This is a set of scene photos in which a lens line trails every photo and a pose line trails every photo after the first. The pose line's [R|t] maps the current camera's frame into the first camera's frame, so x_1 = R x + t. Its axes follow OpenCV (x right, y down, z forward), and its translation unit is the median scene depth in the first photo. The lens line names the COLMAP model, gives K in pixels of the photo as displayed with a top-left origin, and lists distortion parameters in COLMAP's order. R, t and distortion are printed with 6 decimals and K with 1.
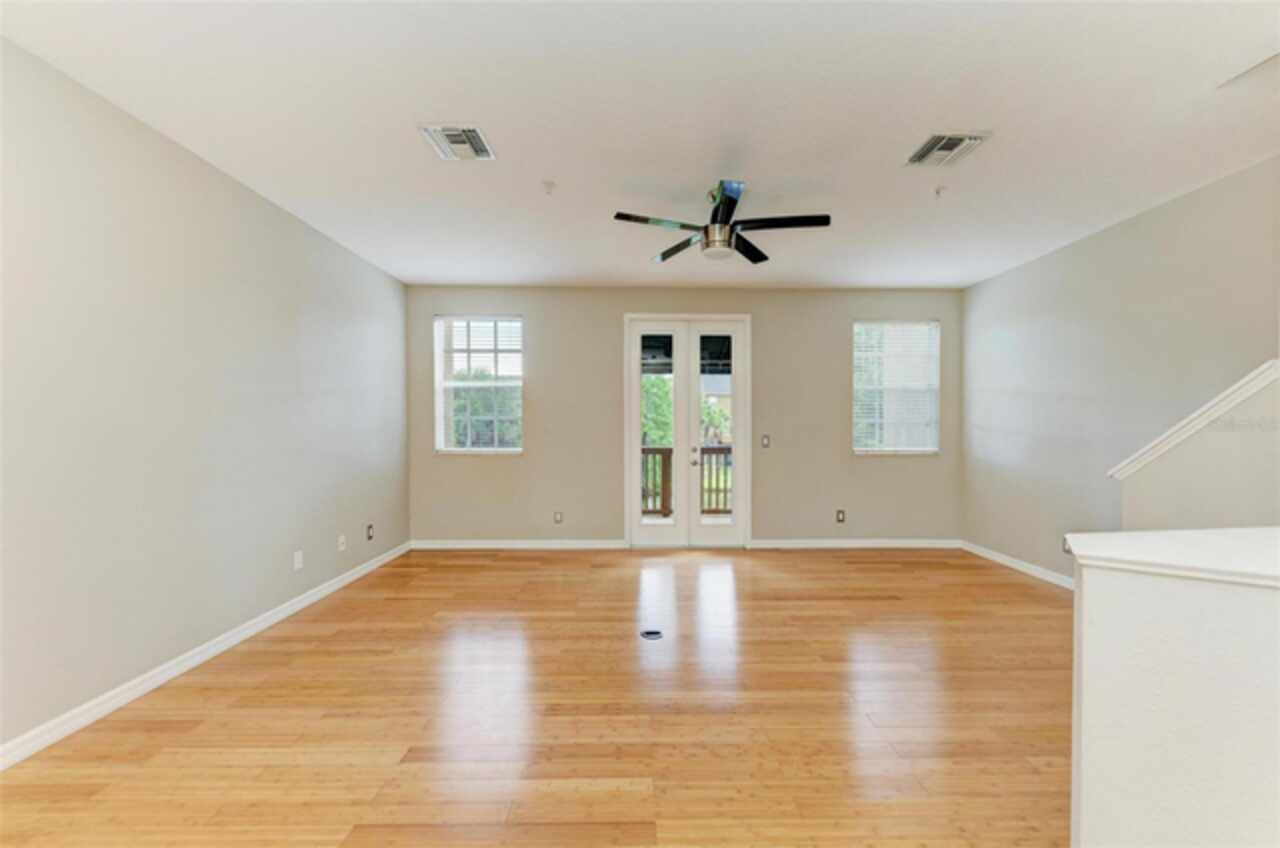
lens RADIAL K [[492.1, 0, 641.2], [0, 492.1, 432.6], [0, 0, 1]] dist [0.005642, -0.000273]
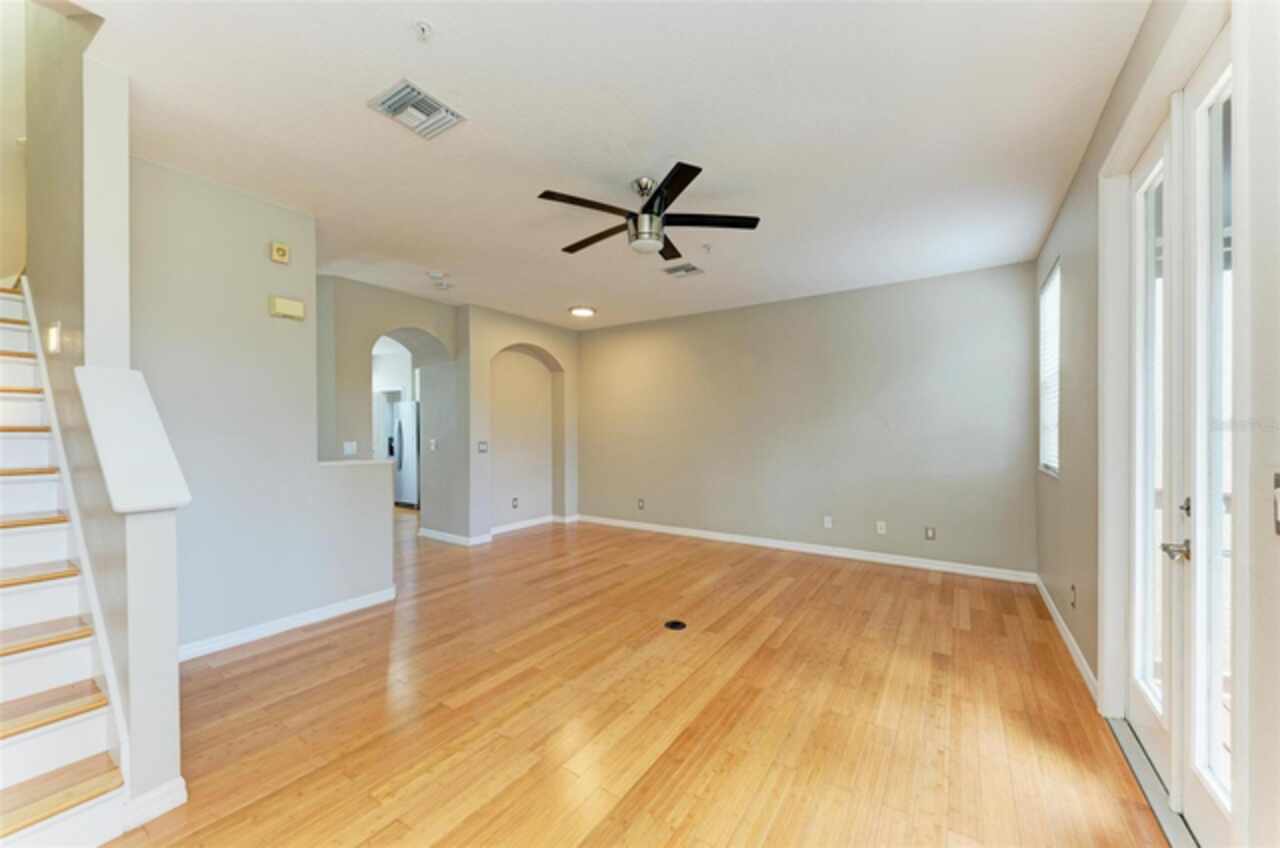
lens RADIAL K [[485.5, 0, 649.9], [0, 485.5, 430.0], [0, 0, 1]] dist [0.000460, -0.000008]
pose [[-0.542530, -0.007264, -0.840005, 0.564037], [-0.017214, 0.999849, 0.002471, -0.009536], [0.839860, 0.015800, -0.542573, 0.910143]]
